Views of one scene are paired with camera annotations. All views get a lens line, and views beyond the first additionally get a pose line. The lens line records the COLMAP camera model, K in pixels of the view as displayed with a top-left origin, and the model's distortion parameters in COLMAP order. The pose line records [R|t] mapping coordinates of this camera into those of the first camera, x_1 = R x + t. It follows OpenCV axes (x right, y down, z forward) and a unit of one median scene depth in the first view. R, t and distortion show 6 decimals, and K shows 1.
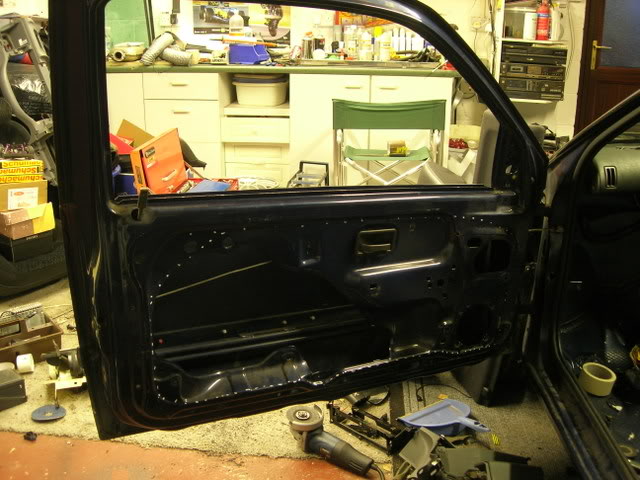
lens RADIAL K [[696.1, 0, 320.0], [0, 696.1, 240.0], [0, 0, 1]] dist [-0.159908, -0.010136]
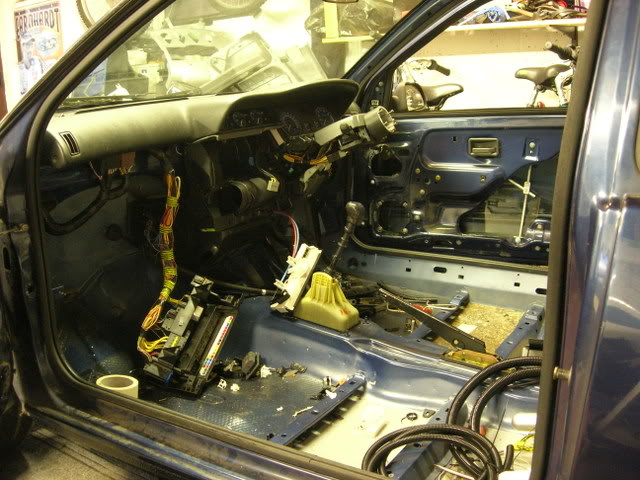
lens RADIAL K [[696.1, 0, 320.0], [0, 696.1, 240.0], [0, 0, 1]] dist [-0.159908, -0.010136]
pose [[0.531173, -0.245489, 0.810920, -0.093802], [0.320467, 0.944212, 0.075927, 0.046230], [-0.784319, 0.219542, 0.580211, 0.274336]]
